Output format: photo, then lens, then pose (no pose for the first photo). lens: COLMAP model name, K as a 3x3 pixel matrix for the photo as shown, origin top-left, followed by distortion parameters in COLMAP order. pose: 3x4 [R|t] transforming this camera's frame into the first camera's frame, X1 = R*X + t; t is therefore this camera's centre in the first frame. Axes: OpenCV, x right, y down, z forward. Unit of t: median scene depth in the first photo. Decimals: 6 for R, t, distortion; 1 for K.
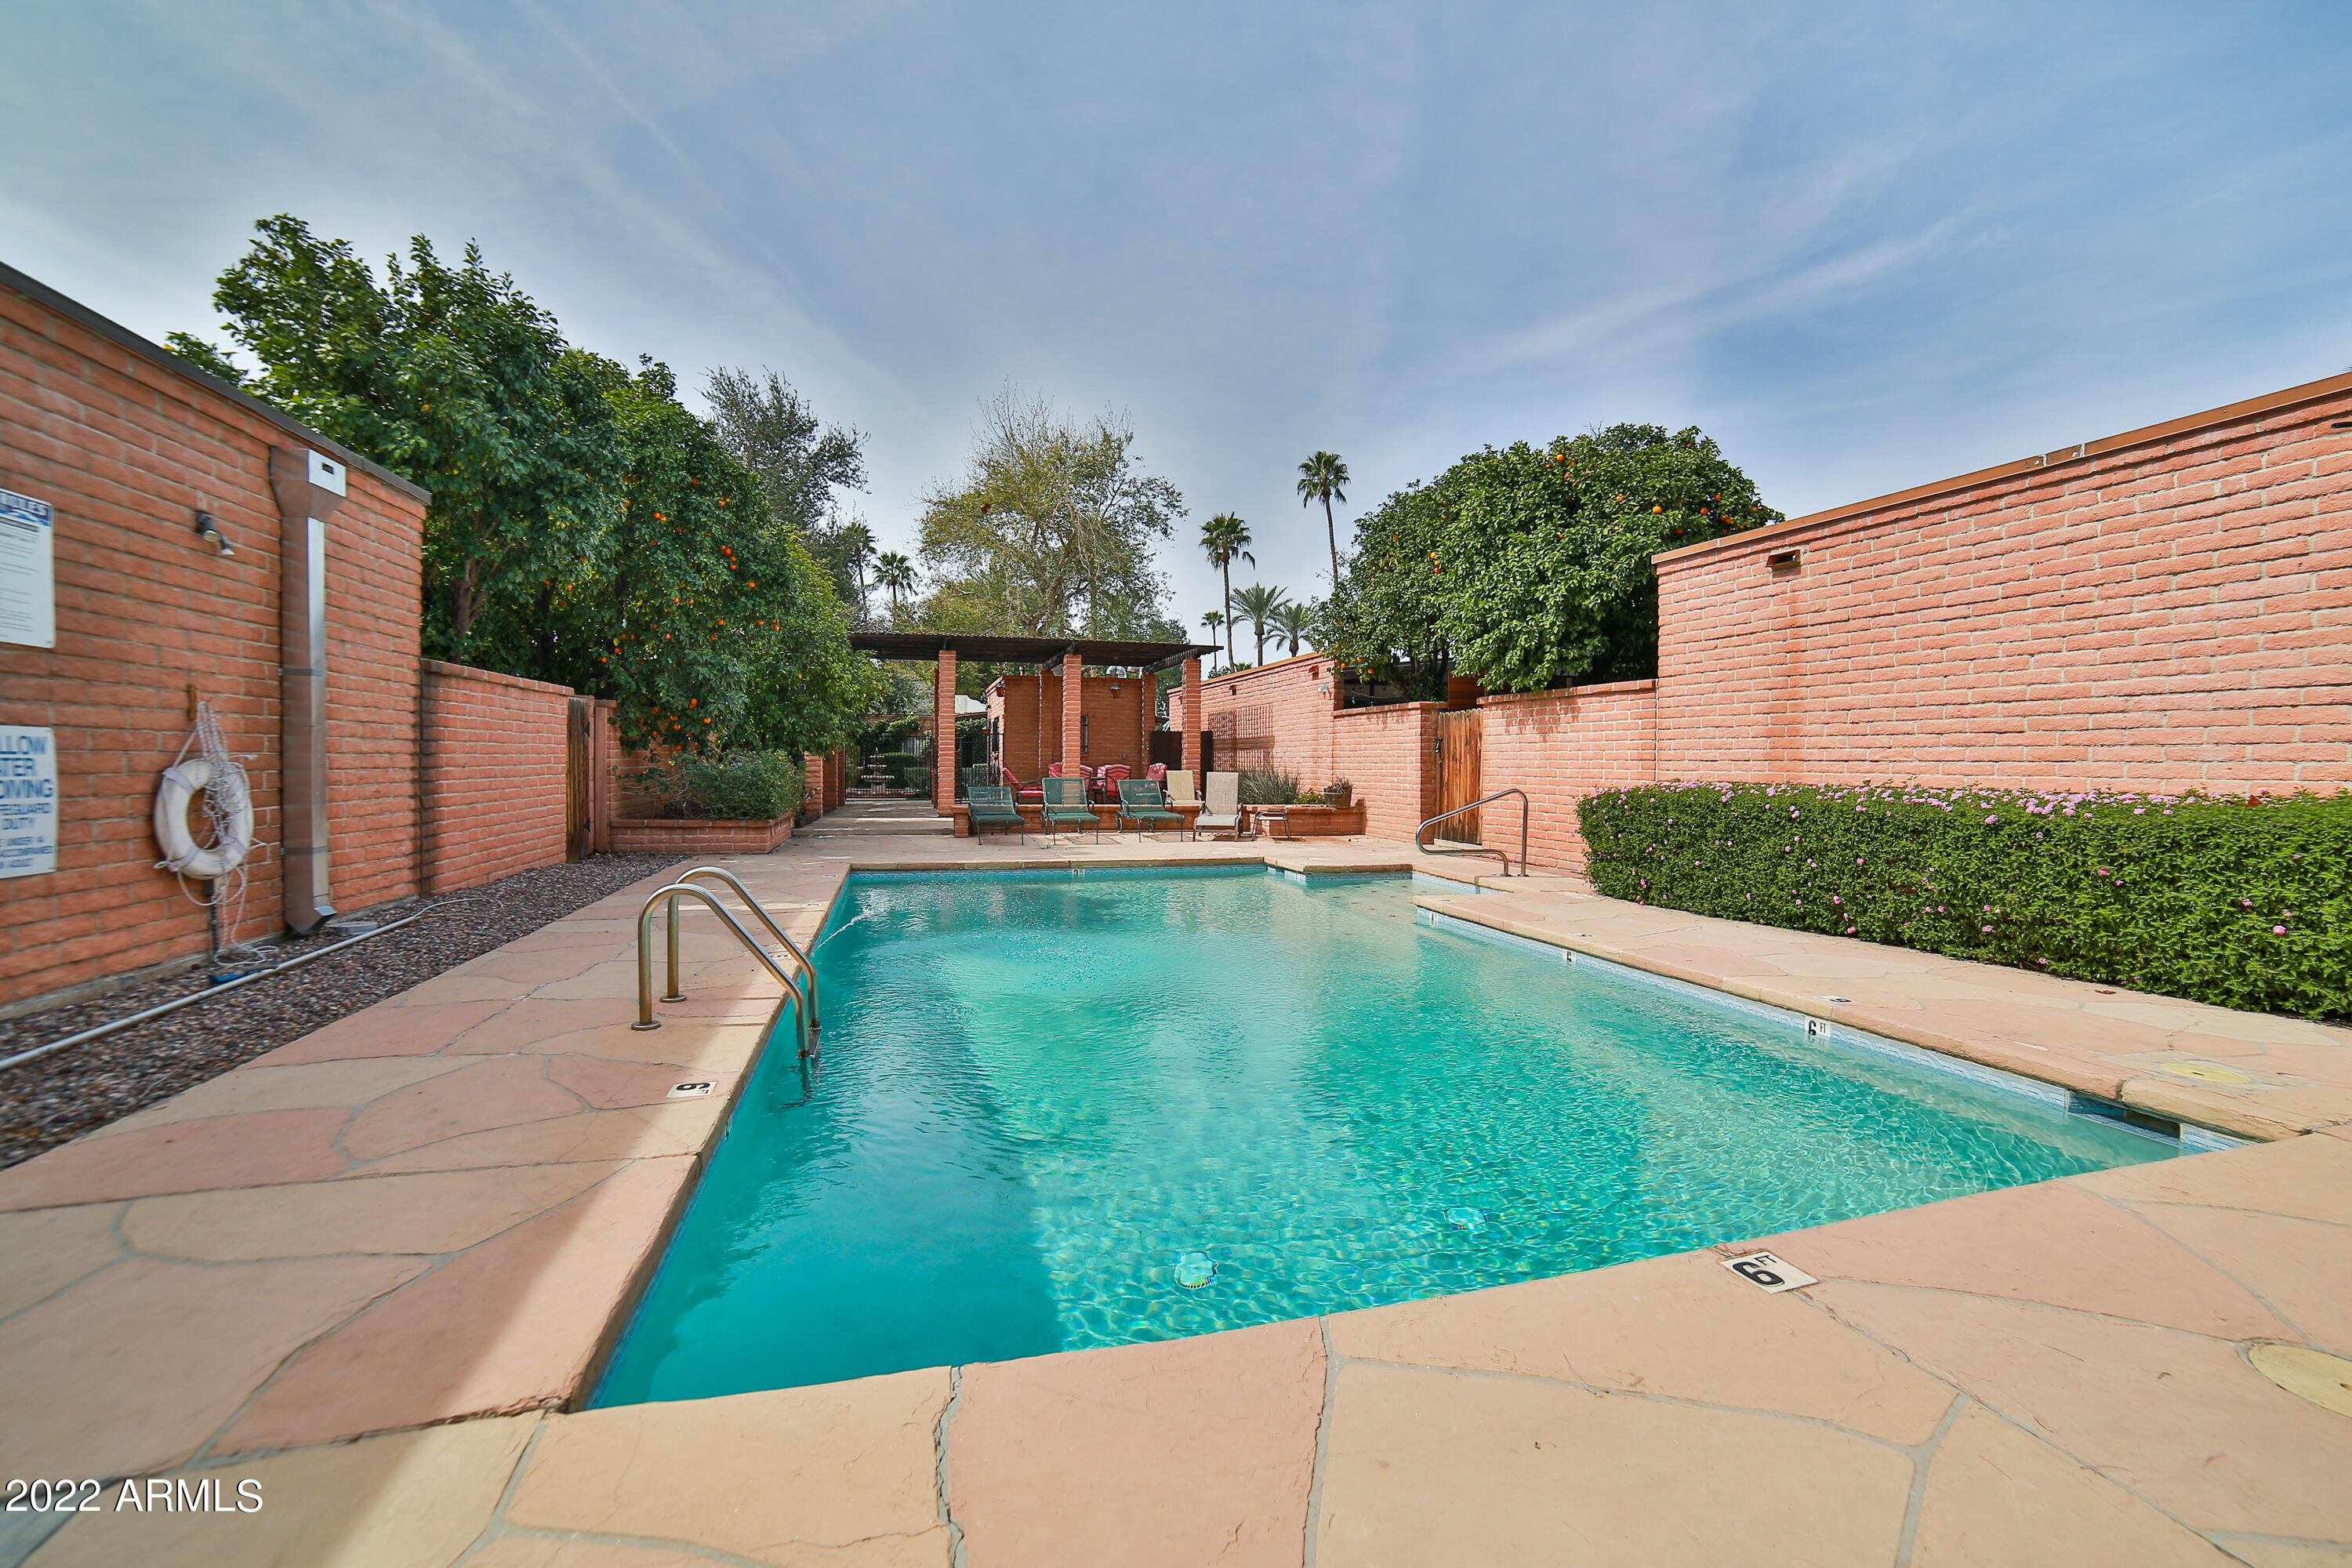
lens RADIAL K [[1023.5, 0, 1176.0], [0, 1023.5, 784.0], [0, 0, 1]] dist [-0.078904, 0.000122]
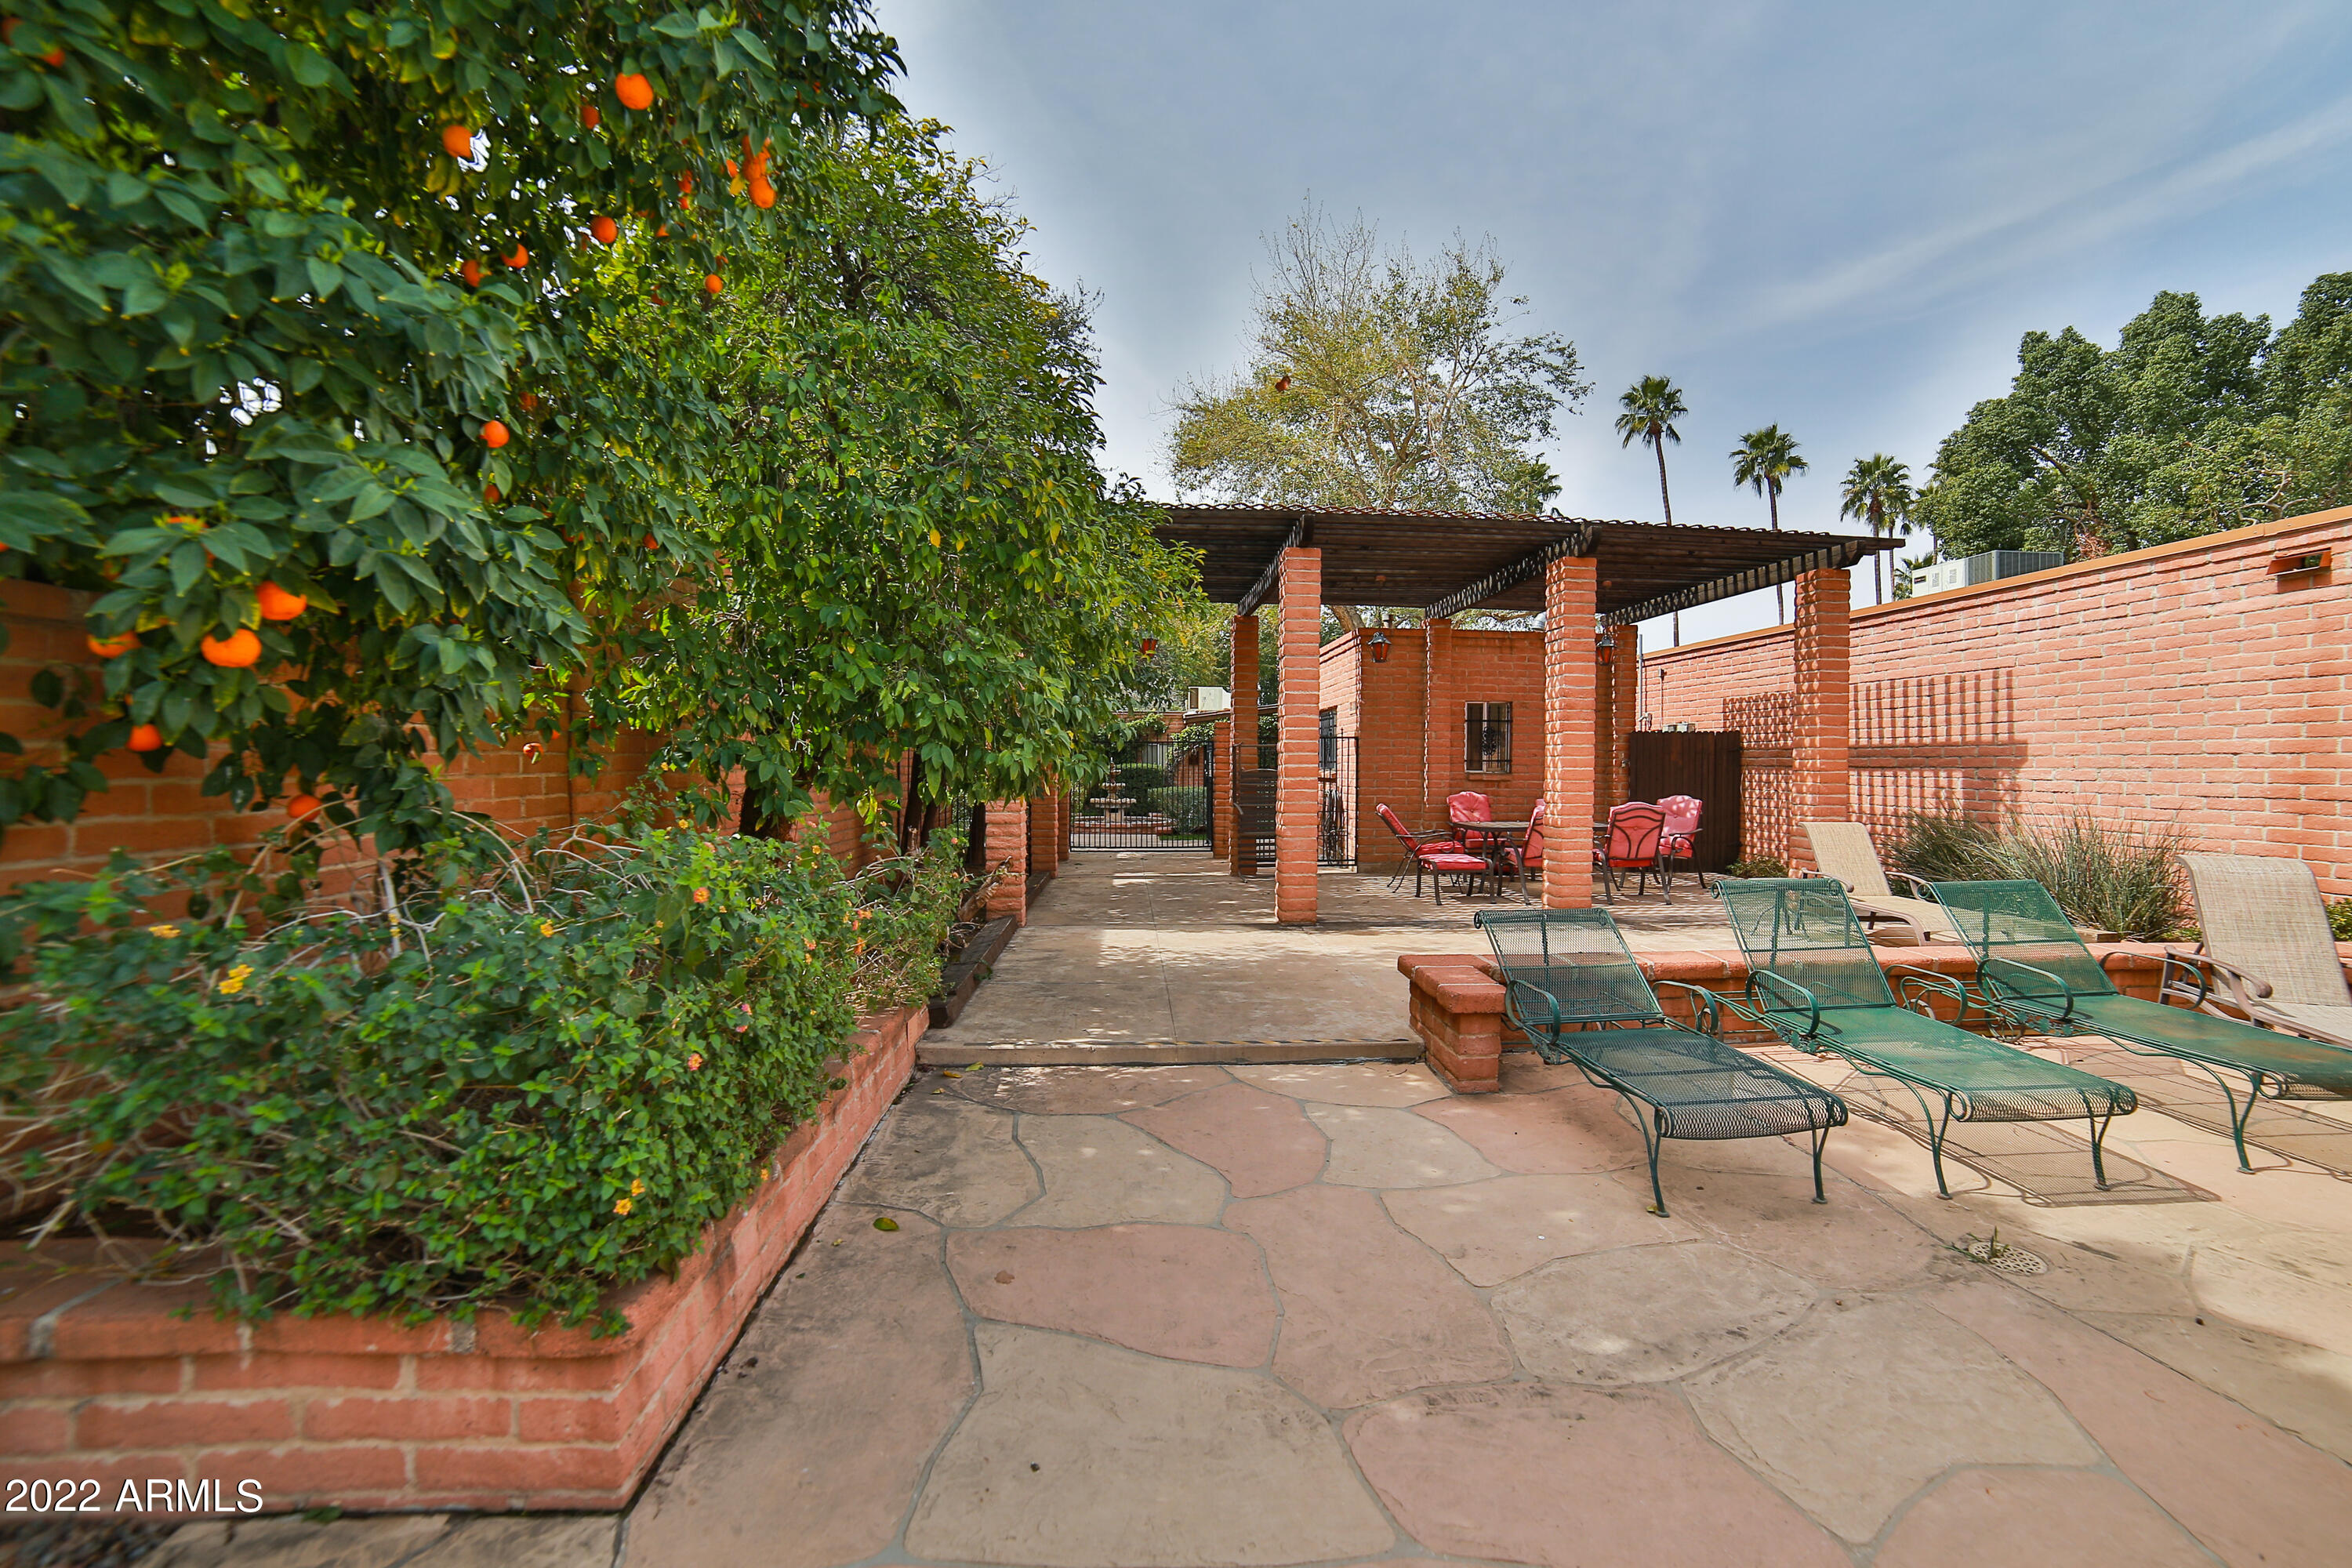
lens RADIAL K [[1023.5, 0, 1176.0], [0, 1023.5, 784.0], [0, 0, 1]] dist [-0.078904, 0.000122]
pose [[0.978901, 0.003433, -0.204308, -0.112556], [-0.004276, 0.999984, -0.003685, -0.016445], [0.204292, 0.004481, 0.978900, 0.336583]]
